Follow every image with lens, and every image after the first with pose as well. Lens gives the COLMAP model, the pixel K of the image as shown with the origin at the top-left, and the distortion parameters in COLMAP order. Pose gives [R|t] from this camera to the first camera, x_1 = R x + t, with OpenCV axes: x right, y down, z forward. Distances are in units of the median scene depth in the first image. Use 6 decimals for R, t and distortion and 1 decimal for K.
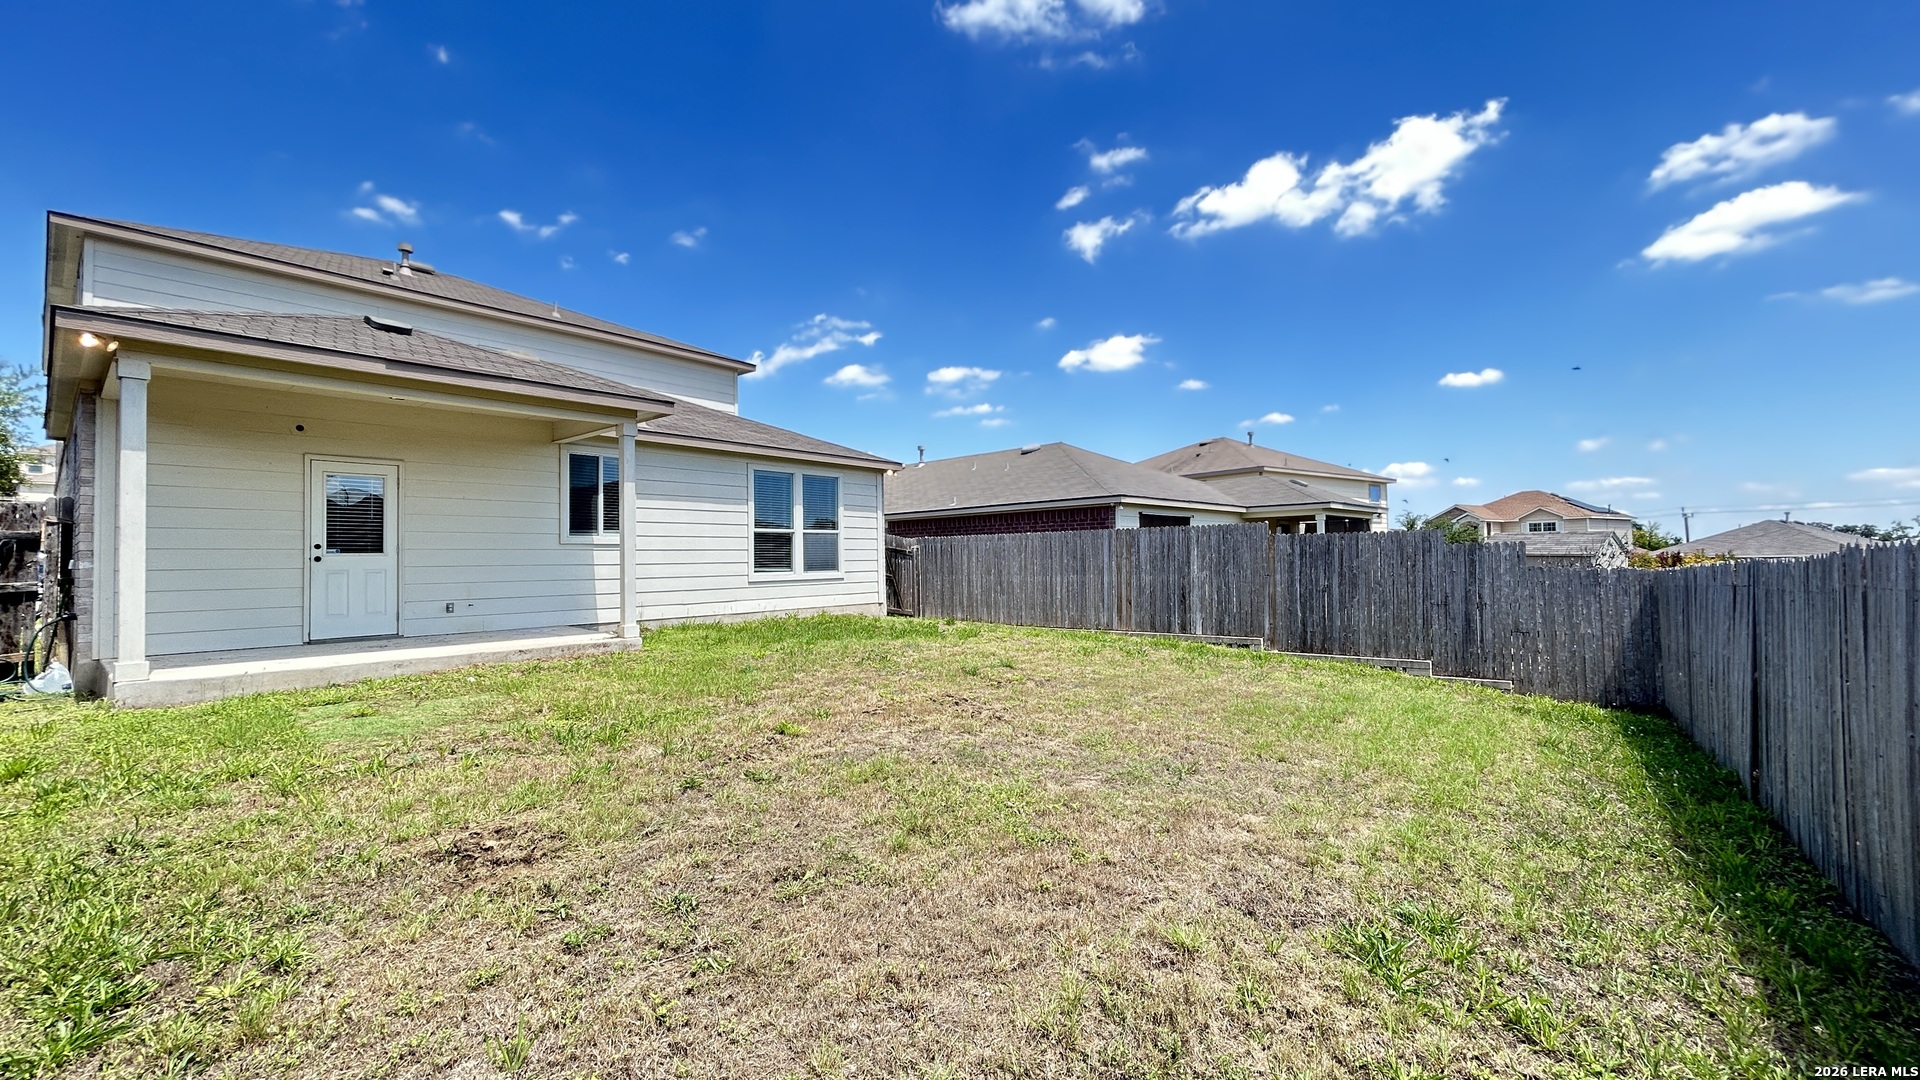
lens RADIAL K [[771.2, 0, 960.0], [0, 771.2, 540.0], [0, 0, 1]] dist [0.000452, 0.000142]
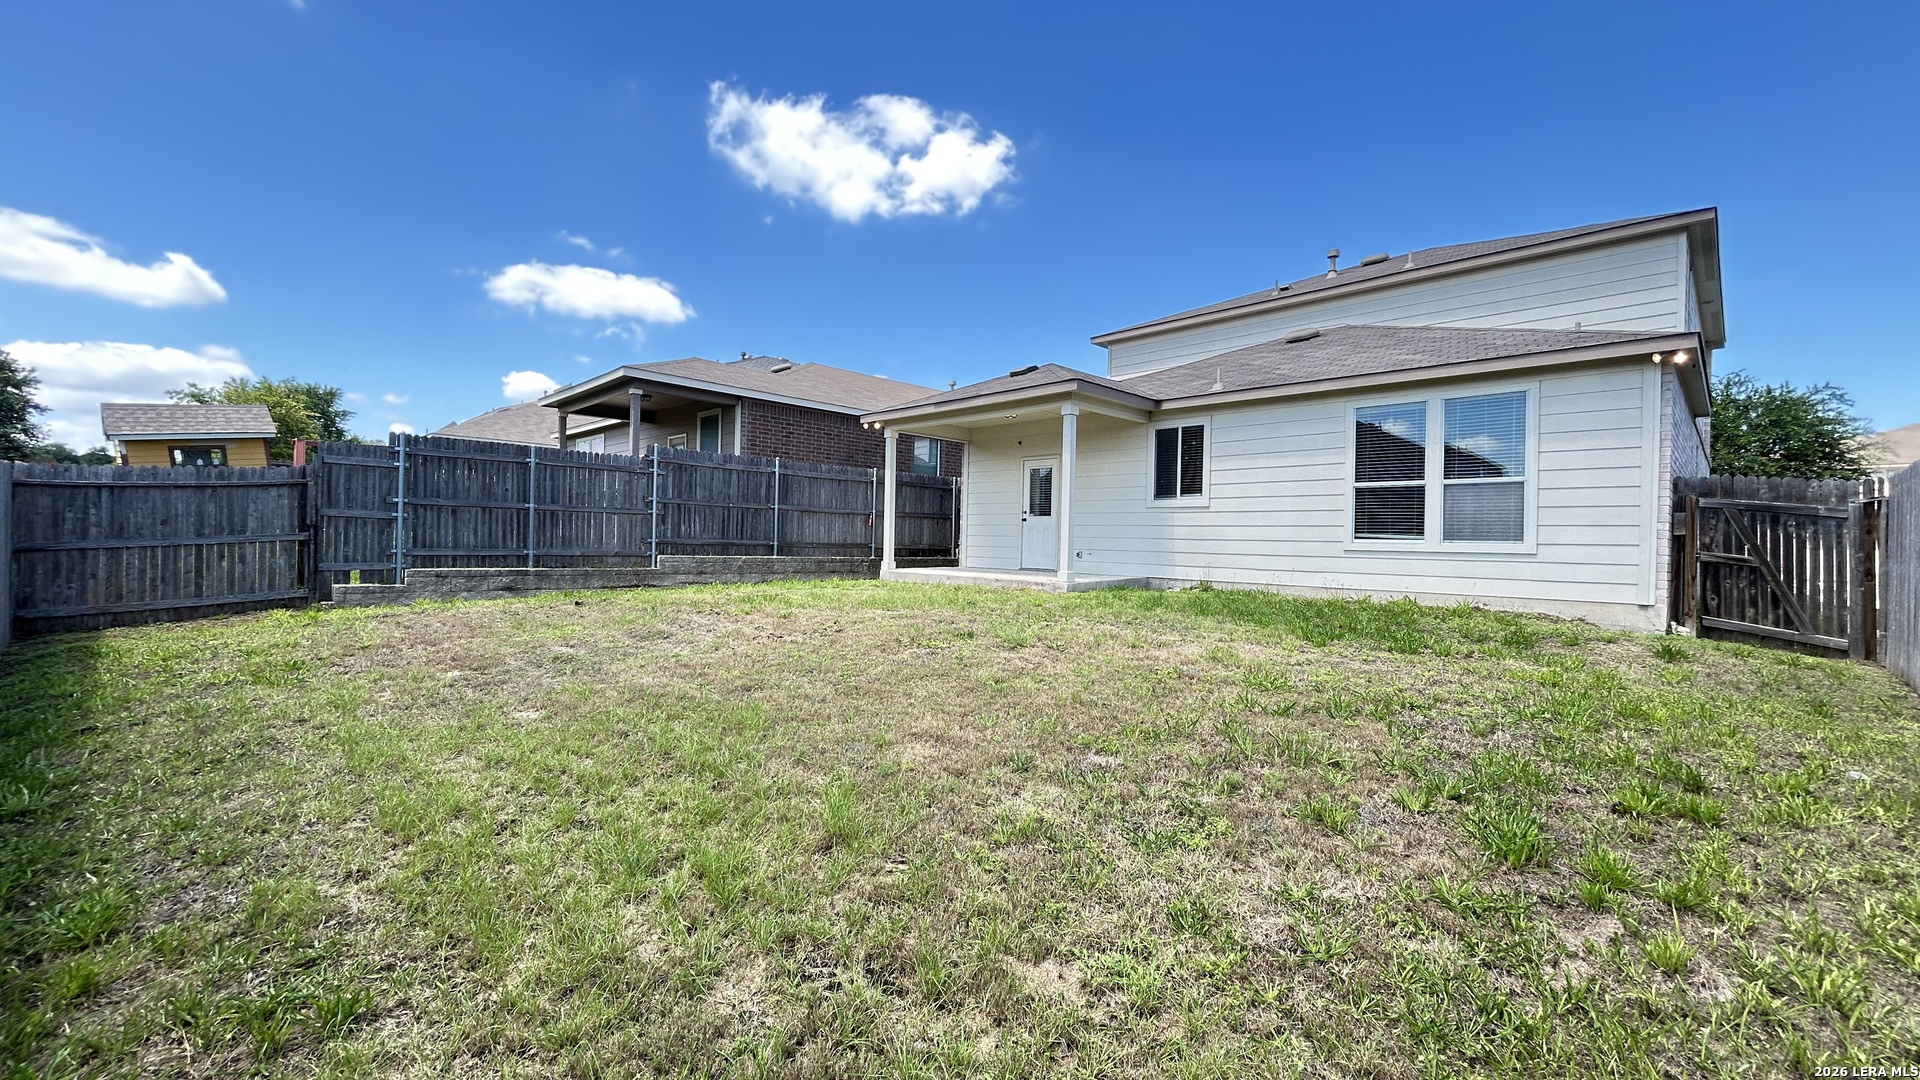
lens RADIAL K [[771.2, 0, 960.0], [0, 771.2, 540.0], [0, 0, 1]] dist [0.000452, 0.000142]
pose [[-0.095761, 0.010354, -0.995351, 0.558508], [0.003481, 0.999943, 0.010067, 0.033798], [0.995398, -0.002501, -0.095792, 0.678842]]
